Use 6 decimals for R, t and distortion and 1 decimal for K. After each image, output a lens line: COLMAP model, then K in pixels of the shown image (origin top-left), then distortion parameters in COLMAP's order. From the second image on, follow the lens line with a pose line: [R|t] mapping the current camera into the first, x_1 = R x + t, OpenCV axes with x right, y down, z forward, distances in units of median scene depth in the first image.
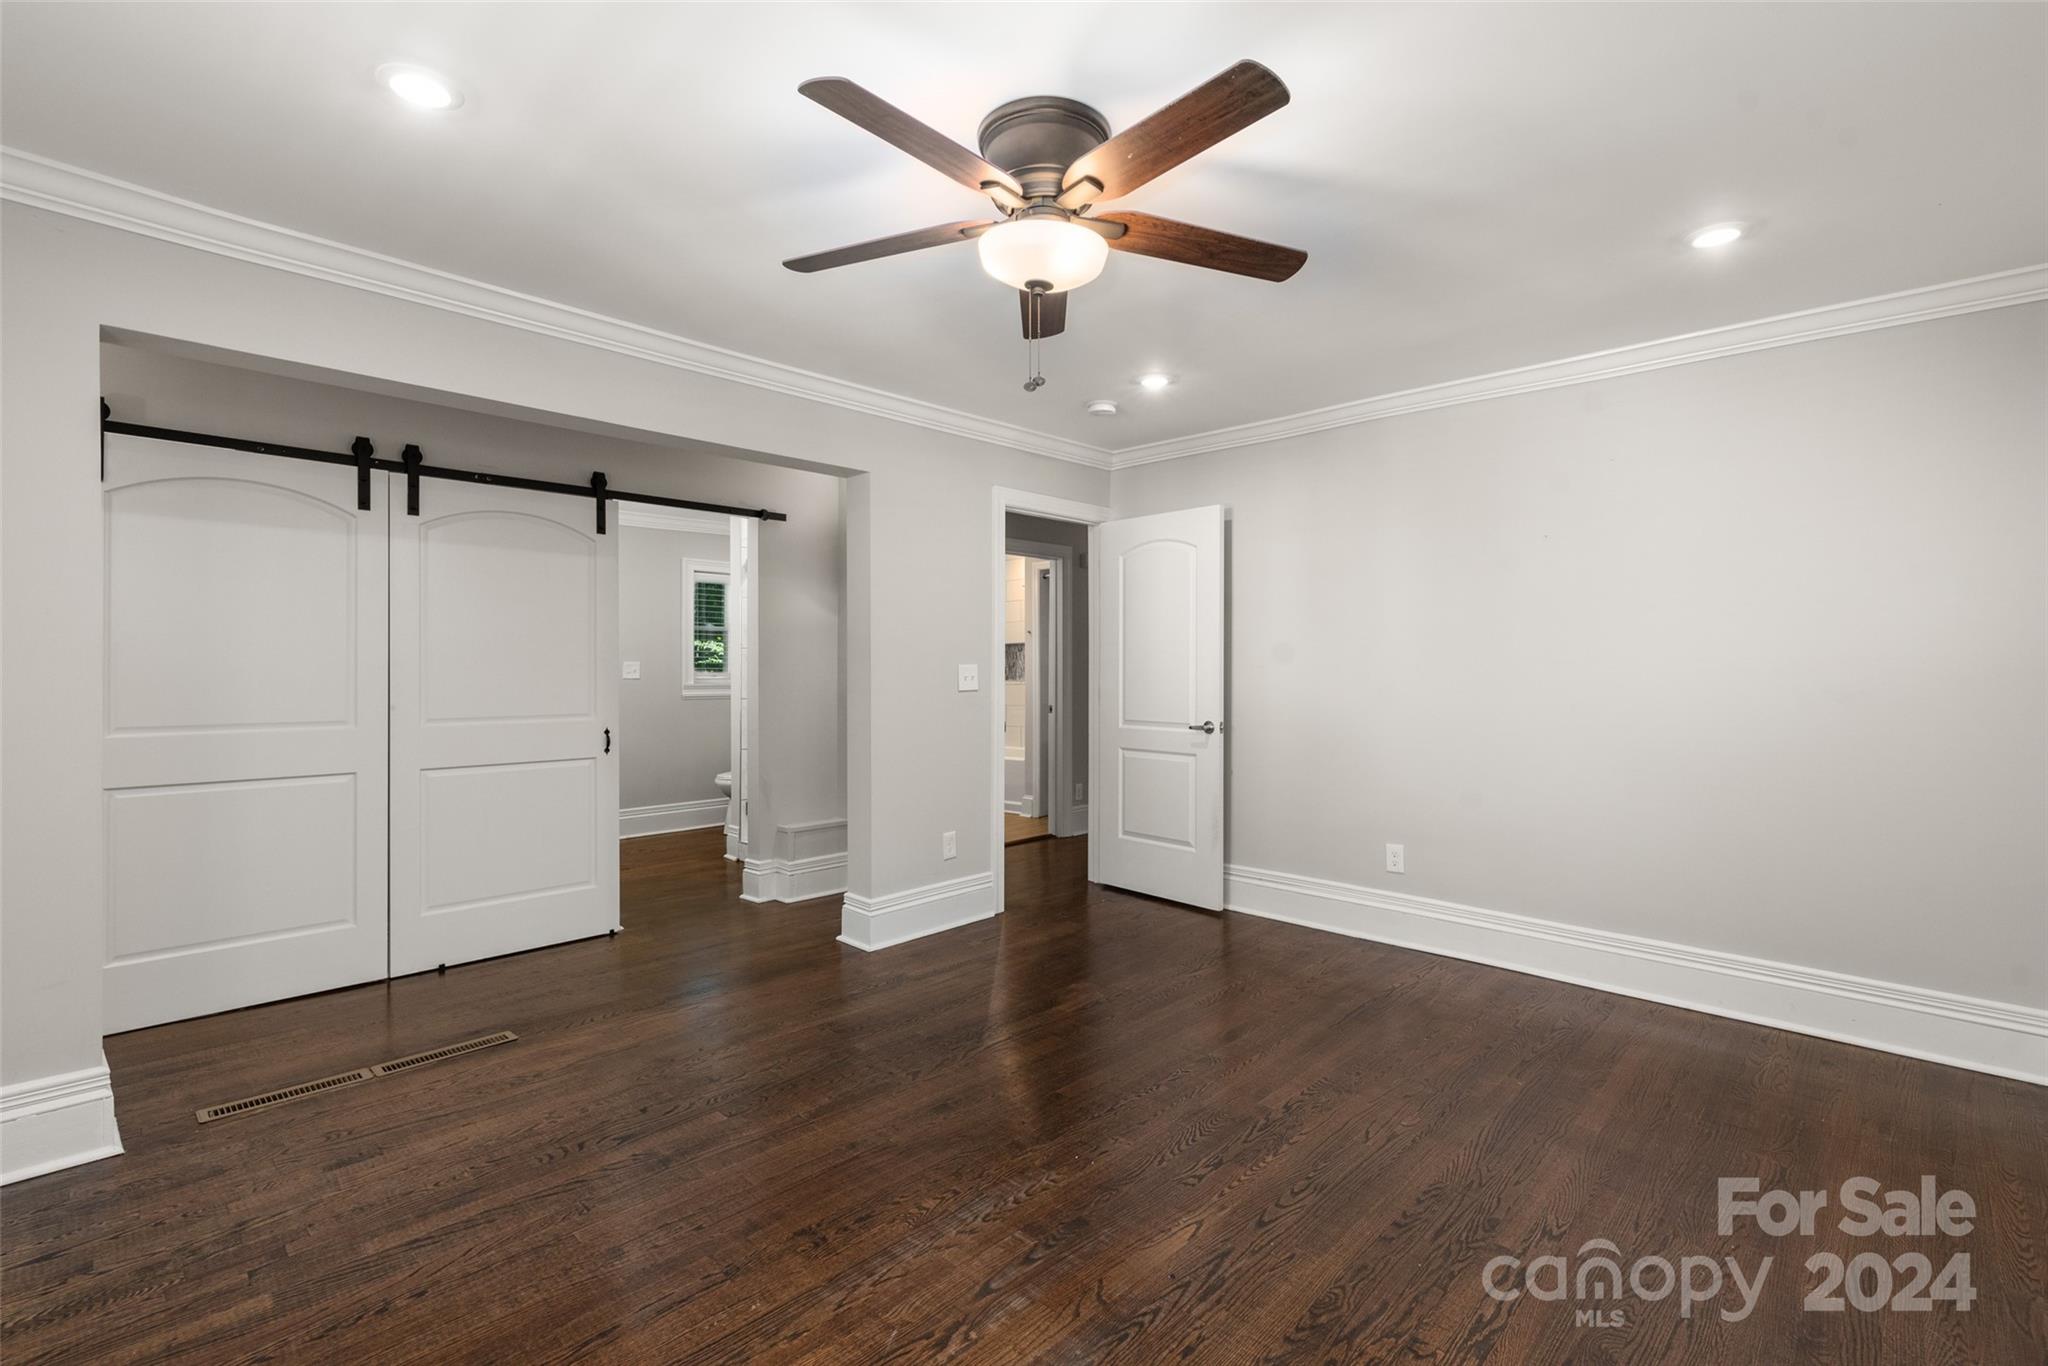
lens RADIAL K [[908.0, 0, 1017.5], [0, 908.0, 673.6], [0, 0, 1]] dist [0.000163, 0.000299]
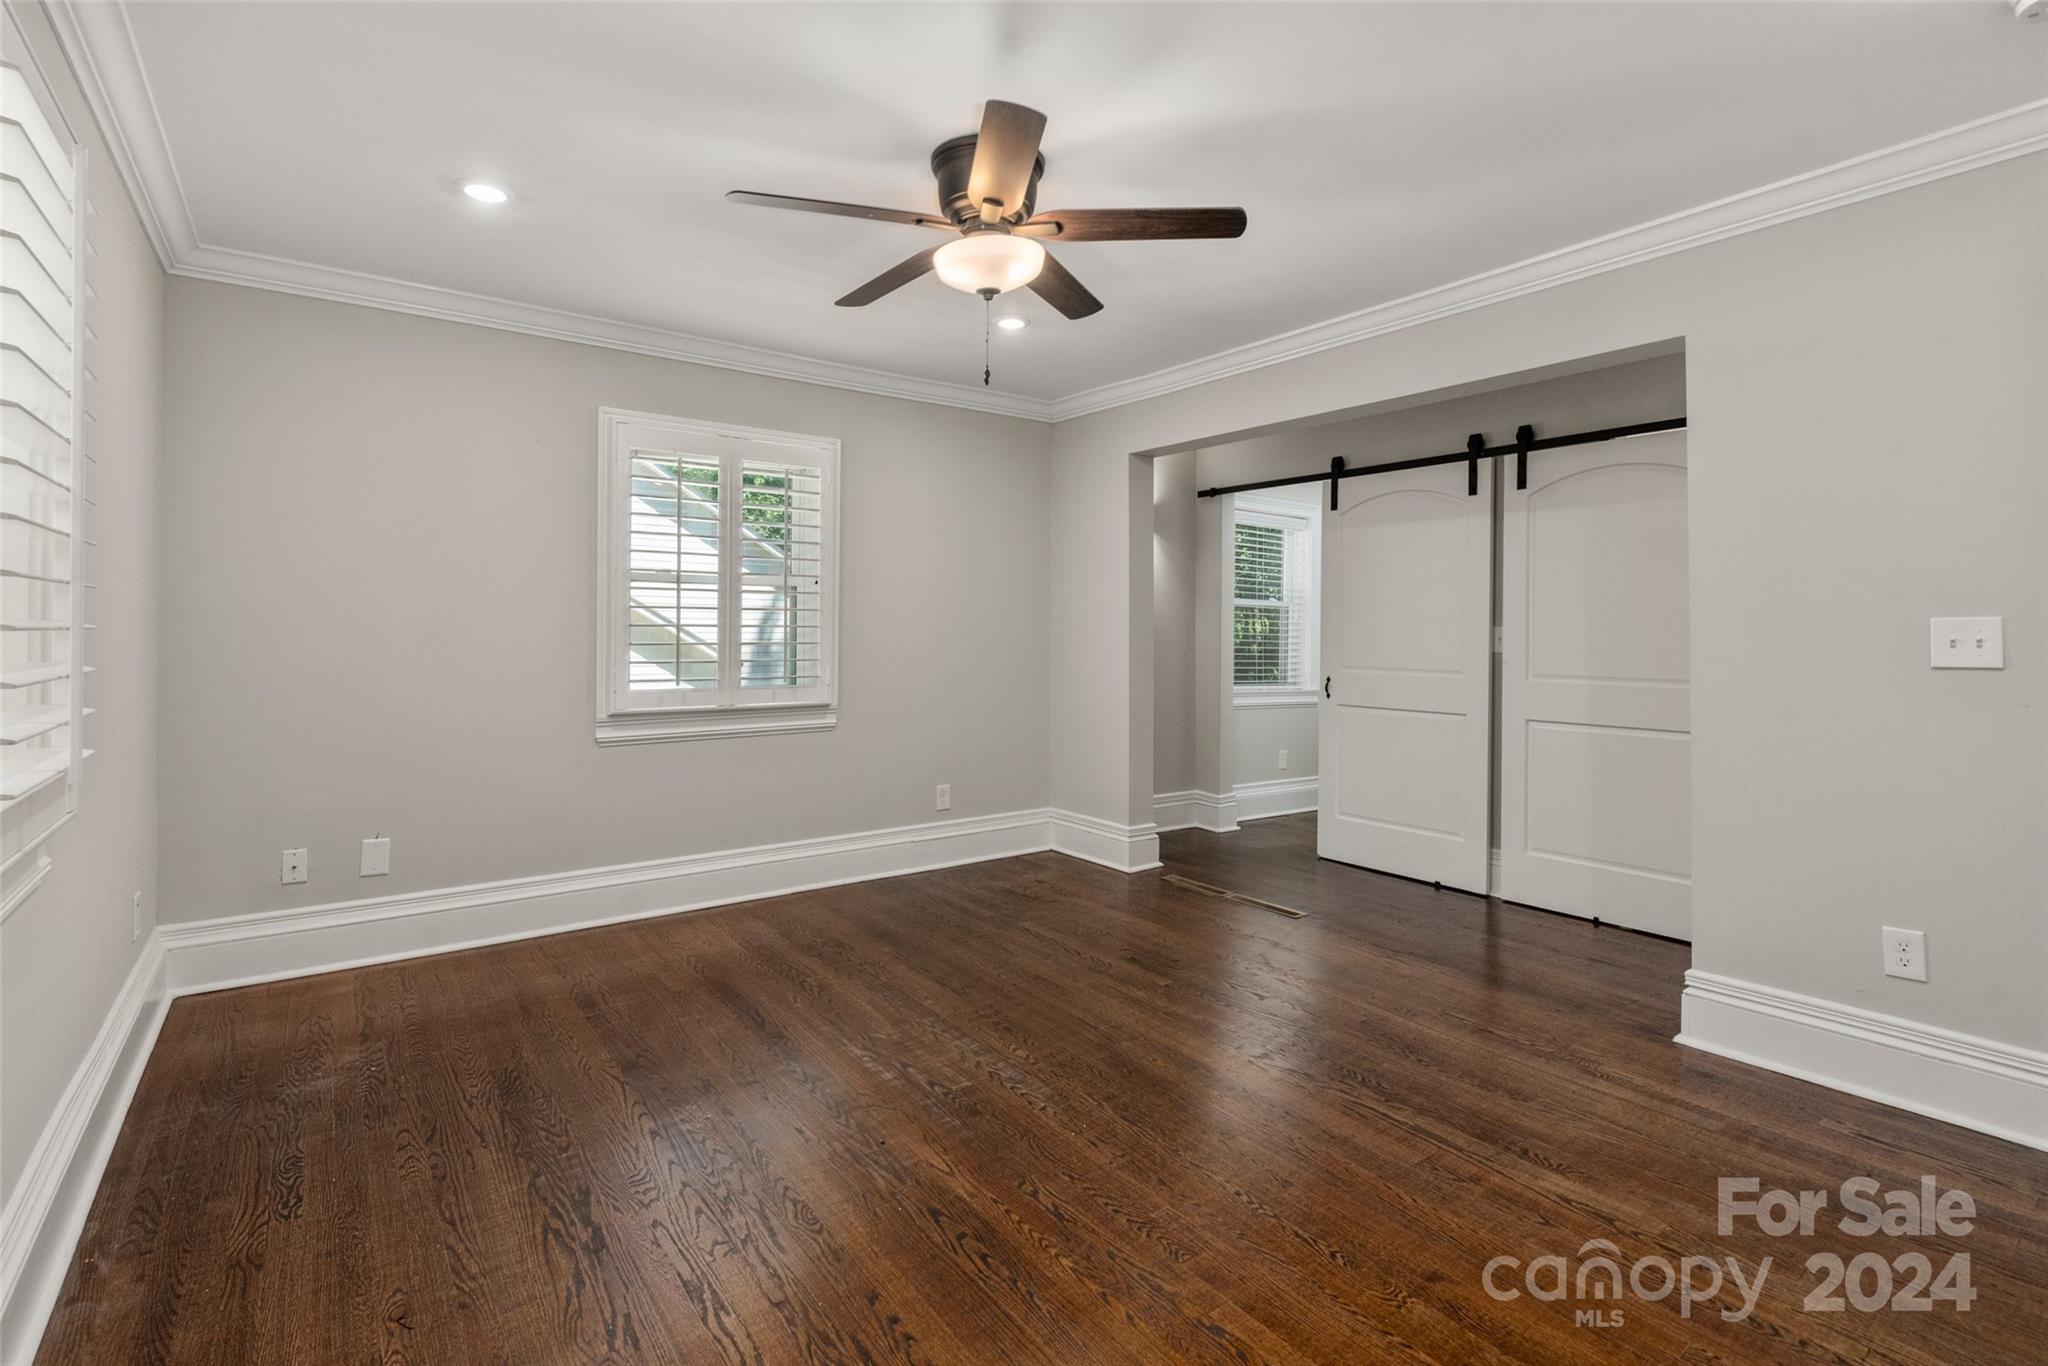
lens RADIAL K [[932.2, 0, 1014.9], [0, 932.2, 637.9], [0, 0, 1]] dist [0.002605, 0.000426]
pose [[-0.156179, 0.006734, -0.987706, 1.126164], [-0.008837, 0.999927, 0.008215, 0.004970], [0.987689, 0.010012, -0.156108, 1.149219]]
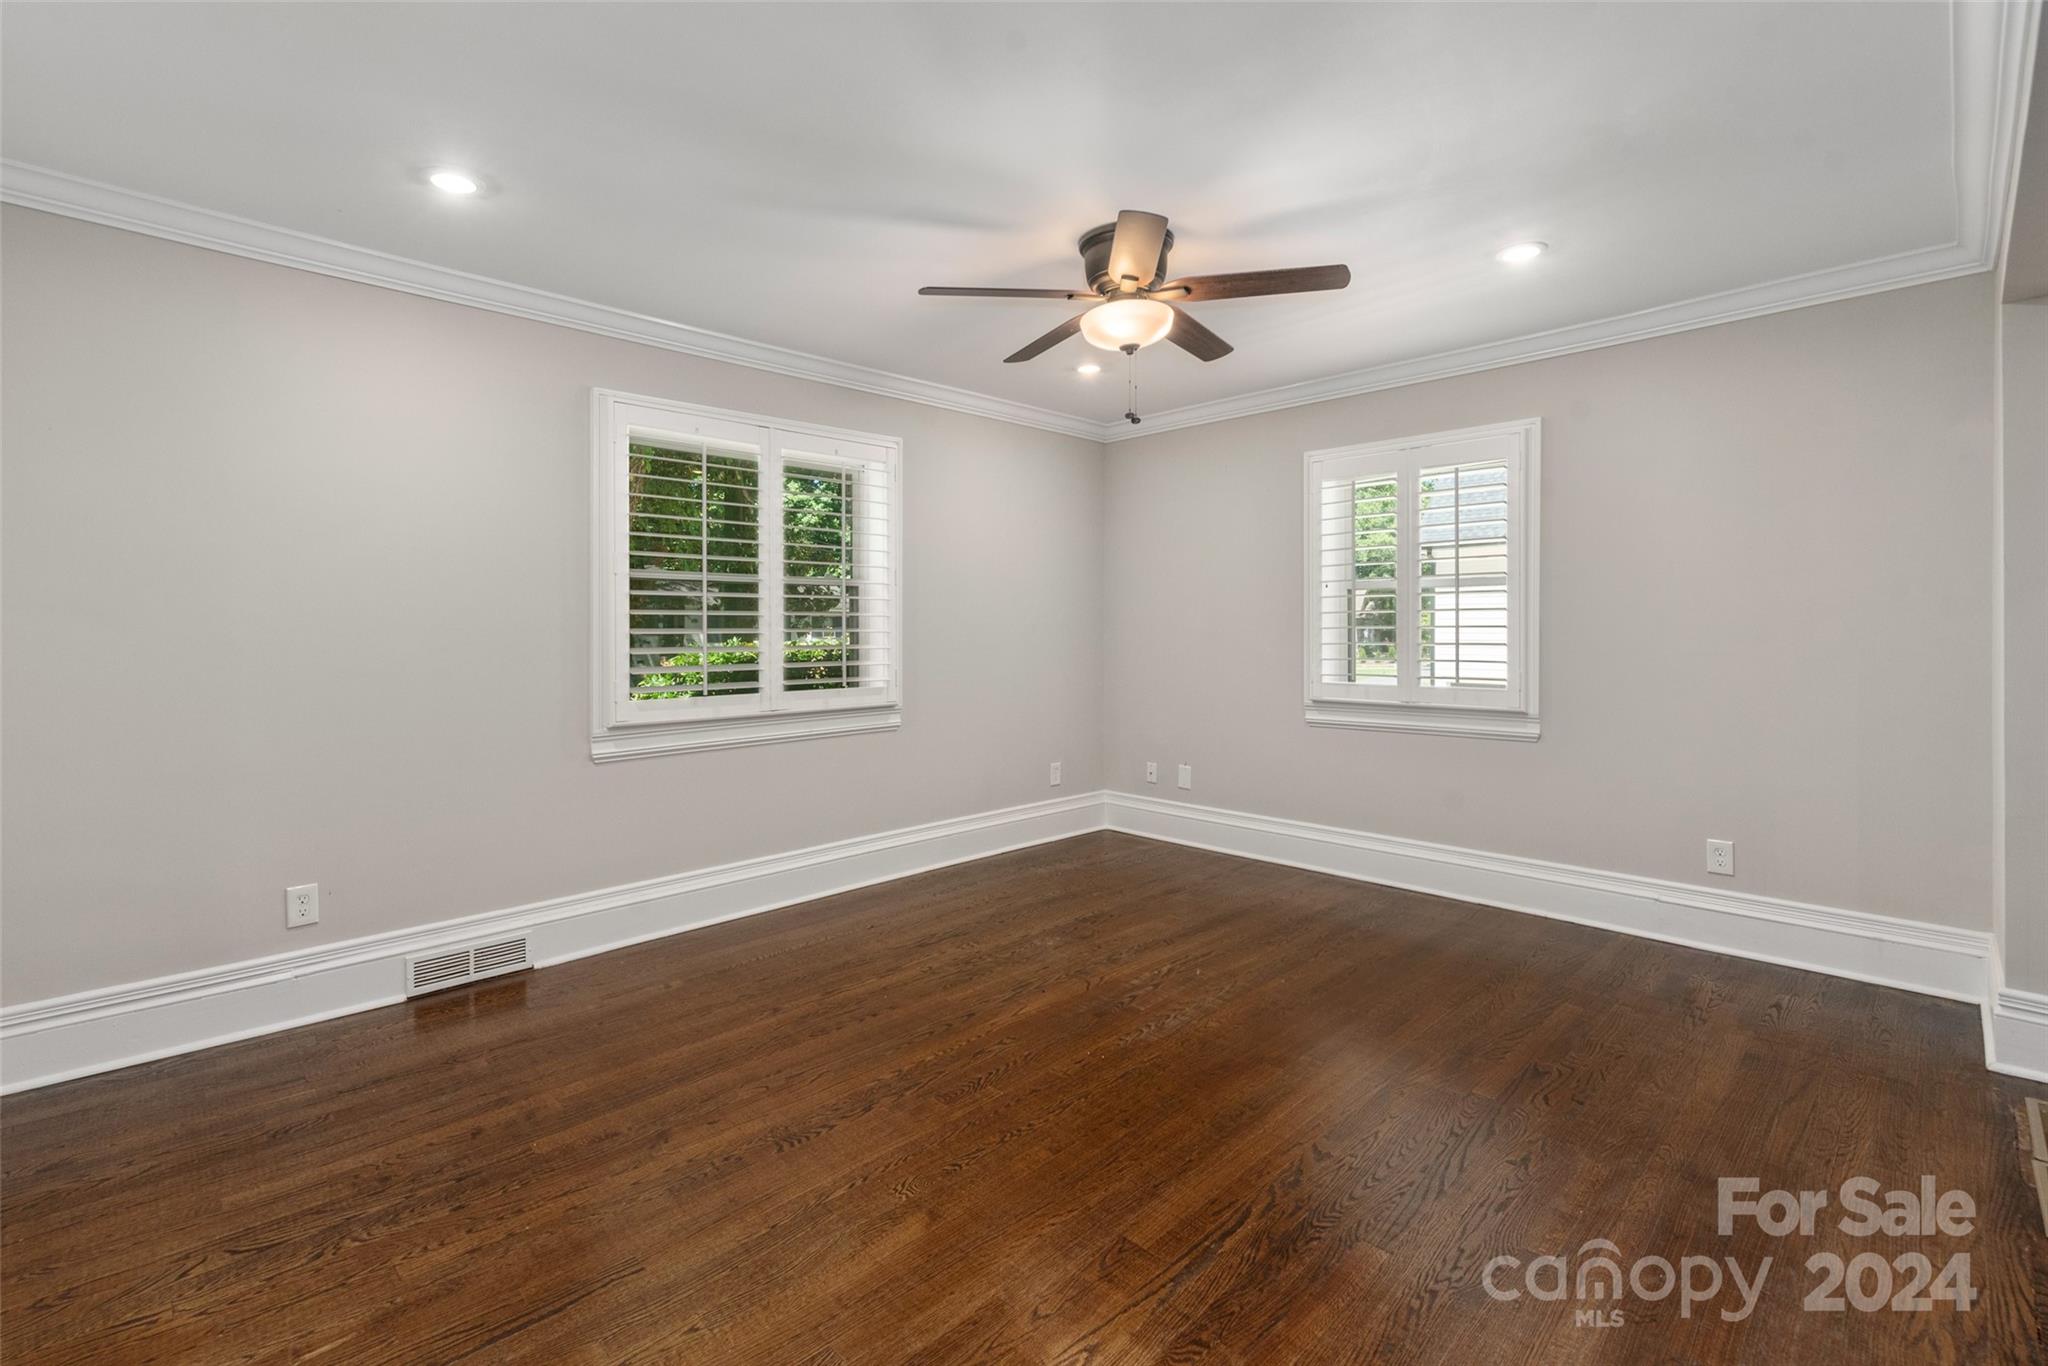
lens RADIAL K [[934.2, 0, 1021.5], [0, 934.2, 634.1], [0, 0, 1]] dist [-0.000213, 0.000052]
pose [[-0.999866, 0.000039, 0.016357, 0.156646], [0.000133, 0.999983, 0.005775, 0.005231], [-0.016357, 0.005777, -0.999850, 2.293960]]
